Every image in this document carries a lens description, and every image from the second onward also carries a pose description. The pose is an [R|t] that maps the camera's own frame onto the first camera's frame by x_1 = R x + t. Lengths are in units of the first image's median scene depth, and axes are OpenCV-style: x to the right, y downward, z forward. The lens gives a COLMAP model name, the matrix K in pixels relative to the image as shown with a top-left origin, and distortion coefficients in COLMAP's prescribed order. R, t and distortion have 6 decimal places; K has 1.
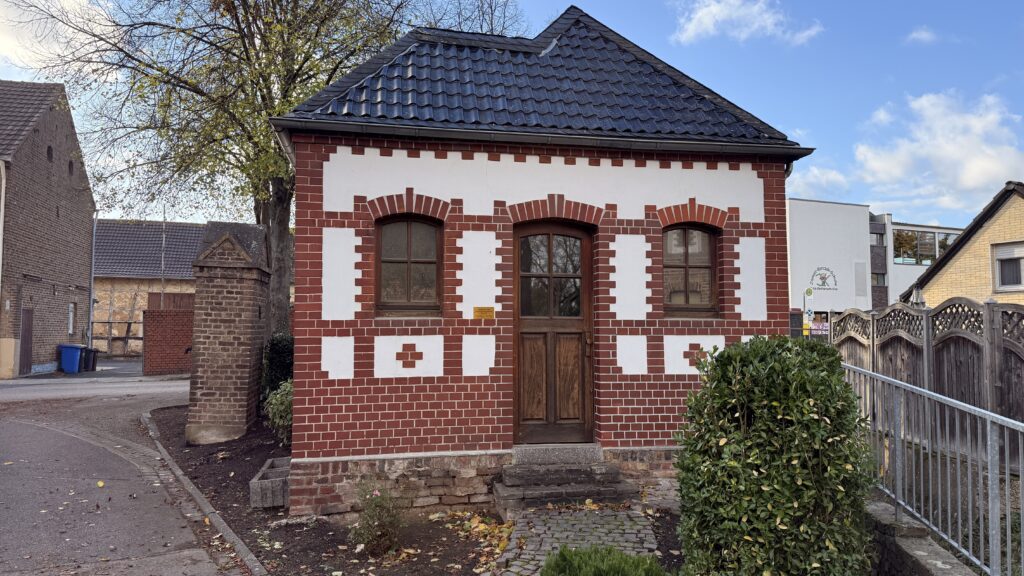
lens RADIAL K [[708.6, 0, 502.3], [0, 708.6, 277.0], [0, 0, 1]] dist [0.093398, -0.026648]
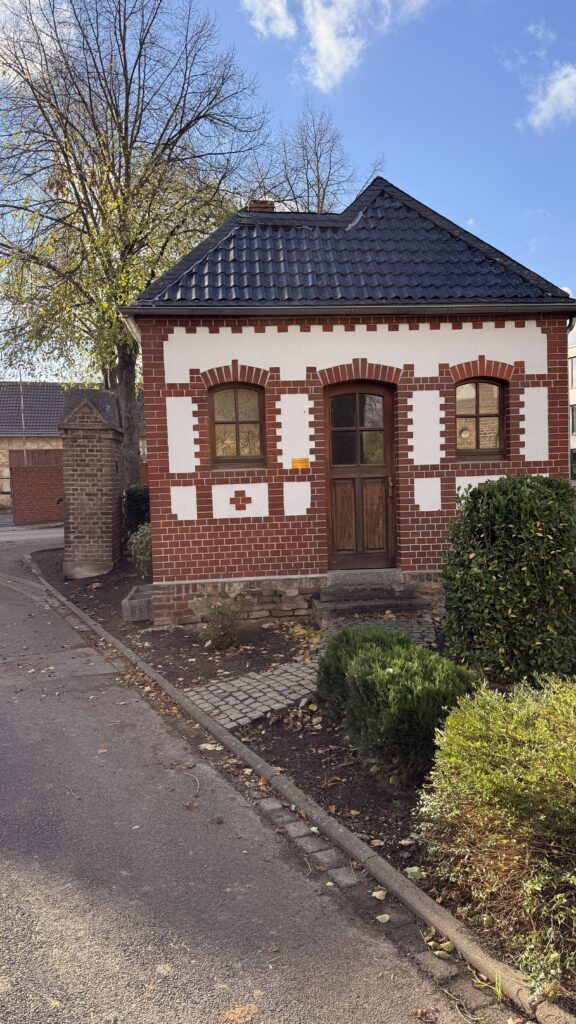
lens RADIAL K [[708.6, 0, 266.4], [0, 708.6, 508.8], [0, 0, 1]] dist [0.093398, -0.026648]
pose [[0.993397, -0.025479, -0.111861, 0.048349], [0.038688, 0.992313, 0.117550, -0.015744], [0.108006, -0.121102, 0.986747, -0.197299]]
